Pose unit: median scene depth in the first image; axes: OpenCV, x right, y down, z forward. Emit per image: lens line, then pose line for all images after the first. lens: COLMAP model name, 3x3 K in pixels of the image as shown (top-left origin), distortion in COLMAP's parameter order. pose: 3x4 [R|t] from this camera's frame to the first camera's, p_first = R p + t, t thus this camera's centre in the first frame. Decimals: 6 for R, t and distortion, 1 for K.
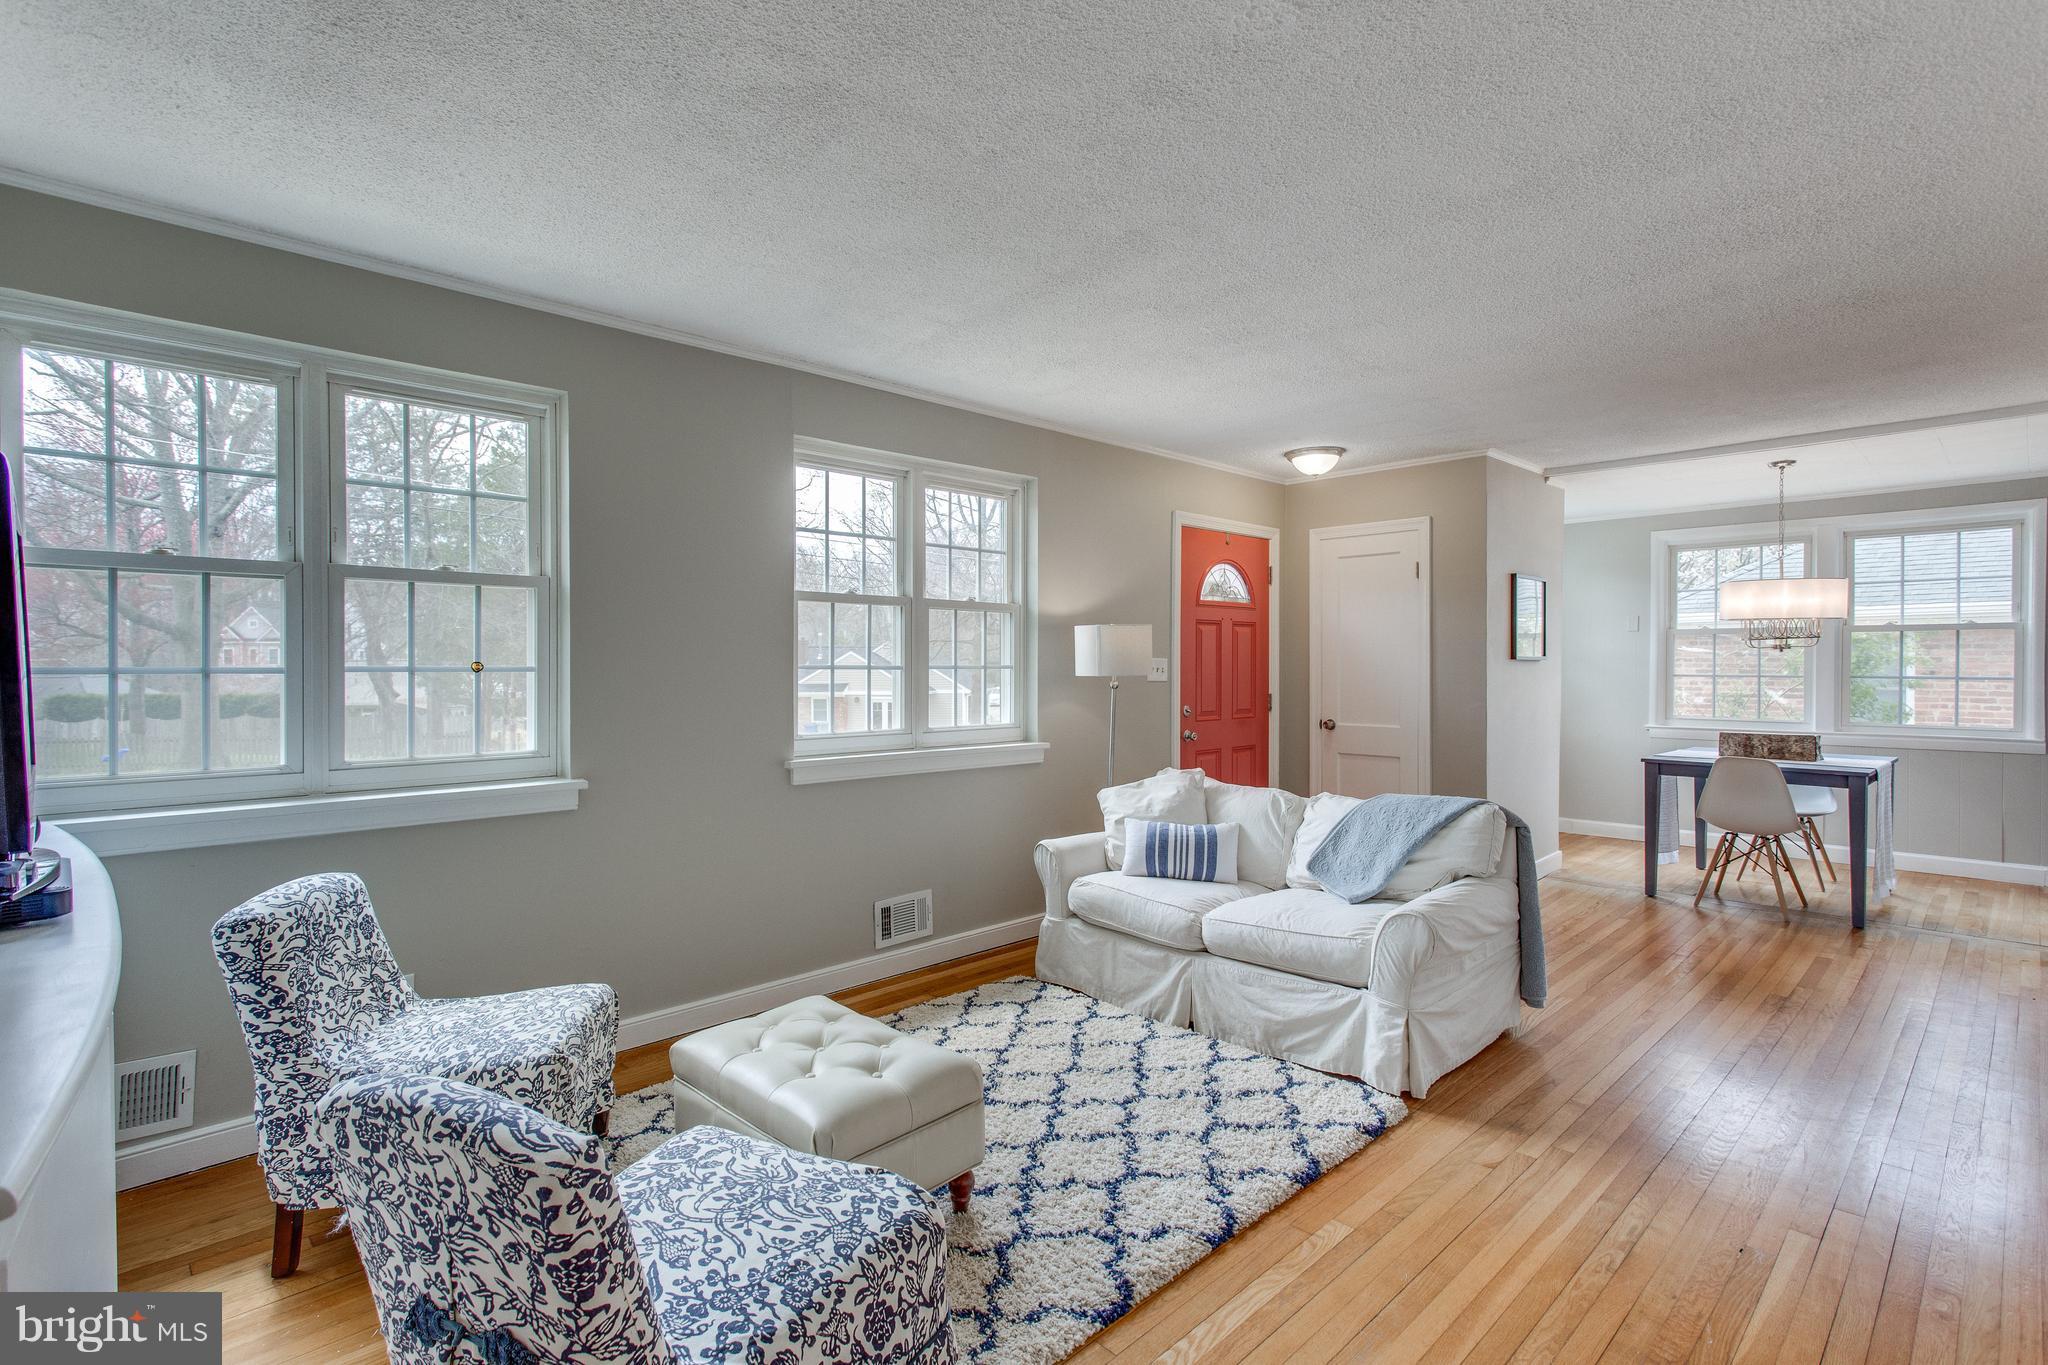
lens RADIAL K [[975.8, 0, 1017.3], [0, 975.8, 669.1], [0, 0, 1]] dist [0.004050, 0.000566]
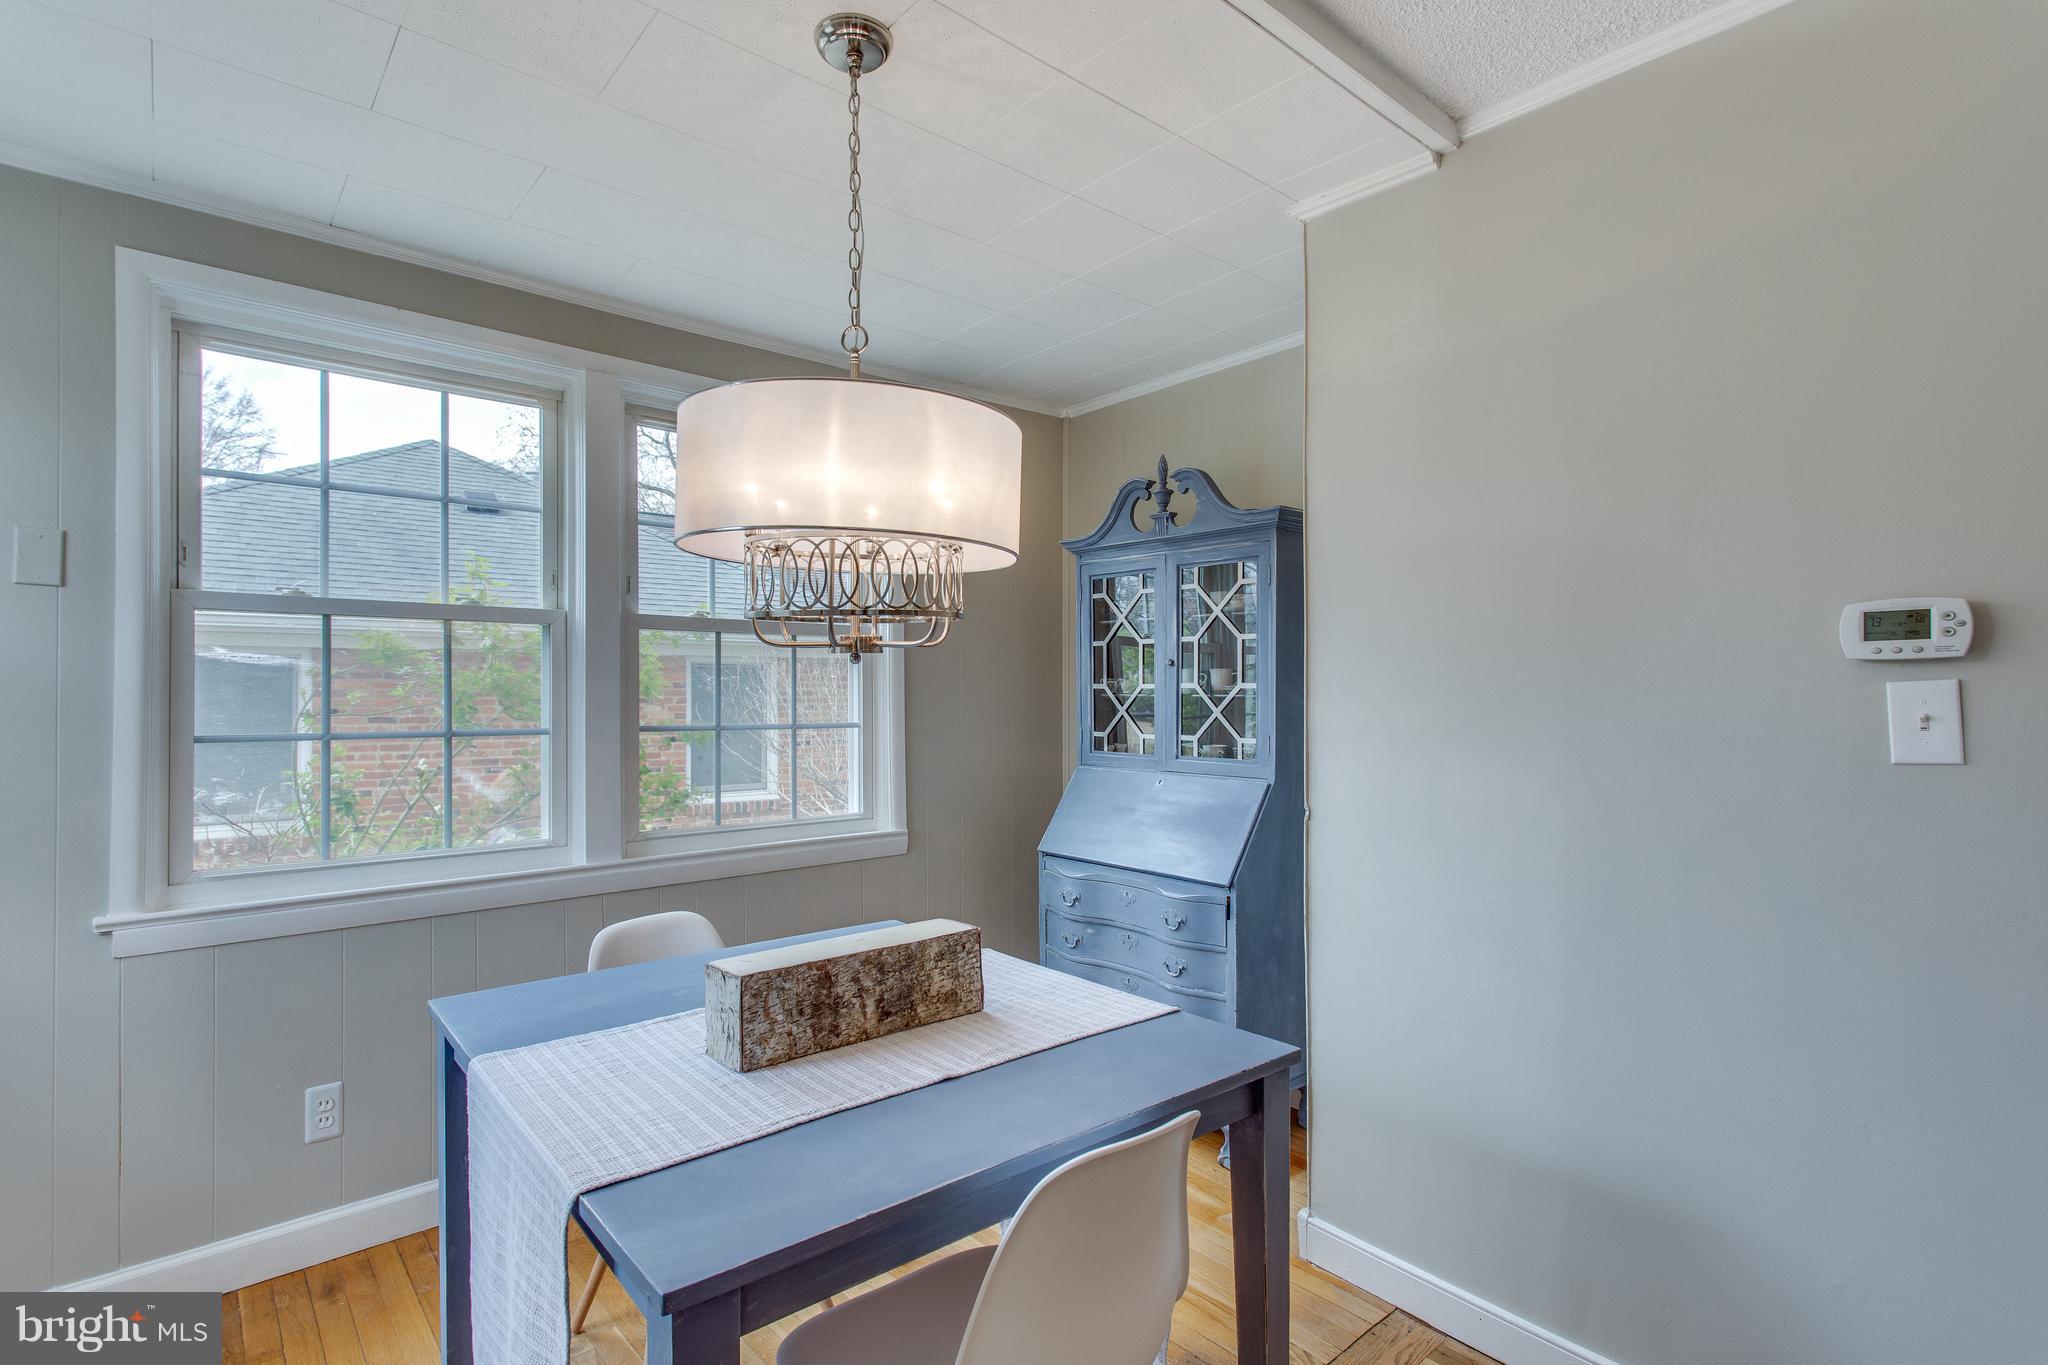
lens RADIAL K [[985.5, 0, 1029.1], [0, 985.5, 687.4], [0, 0, 1]] dist [-0.000542, -0.000291]
pose [[0.036043, 0.009802, 0.999302, 0.727639], [0.007693, 0.999920, -0.010086, -0.008756], [-0.999321, 0.008051, 0.035965, 1.418977]]
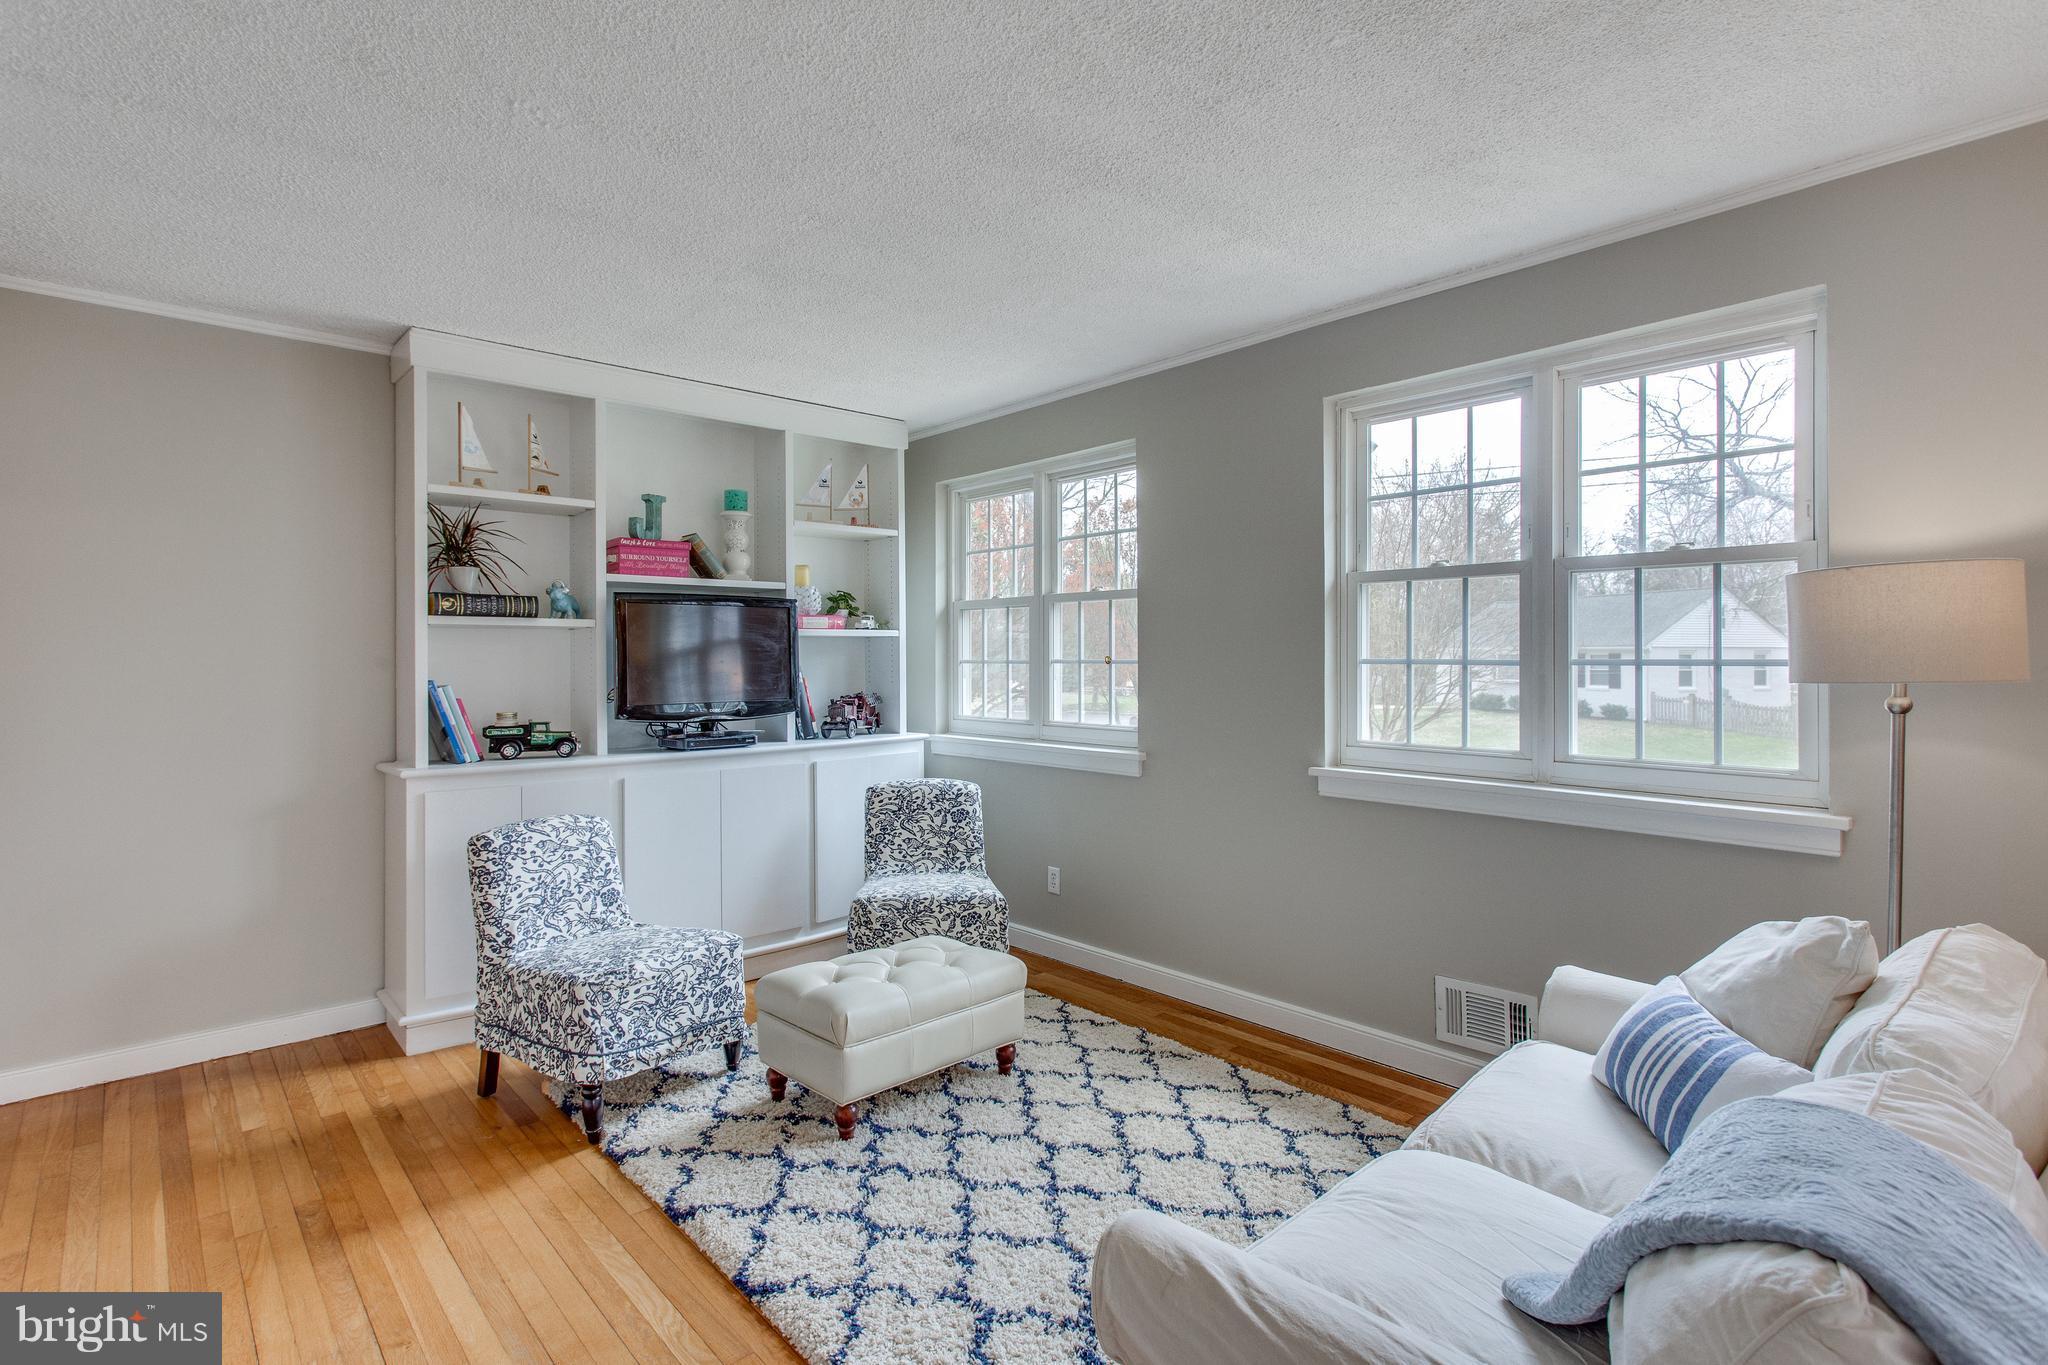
lens RADIAL K [[975.8, 0, 1017.3], [0, 975.8, 669.1], [0, 0, 1]] dist [0.004050, 0.000566]
pose [[-0.016288, 0.008700, -0.999829, 0.678839], [-0.011484, 0.999895, 0.008888, 0.000042], [0.999801, 0.011627, -0.016186, 0.775108]]
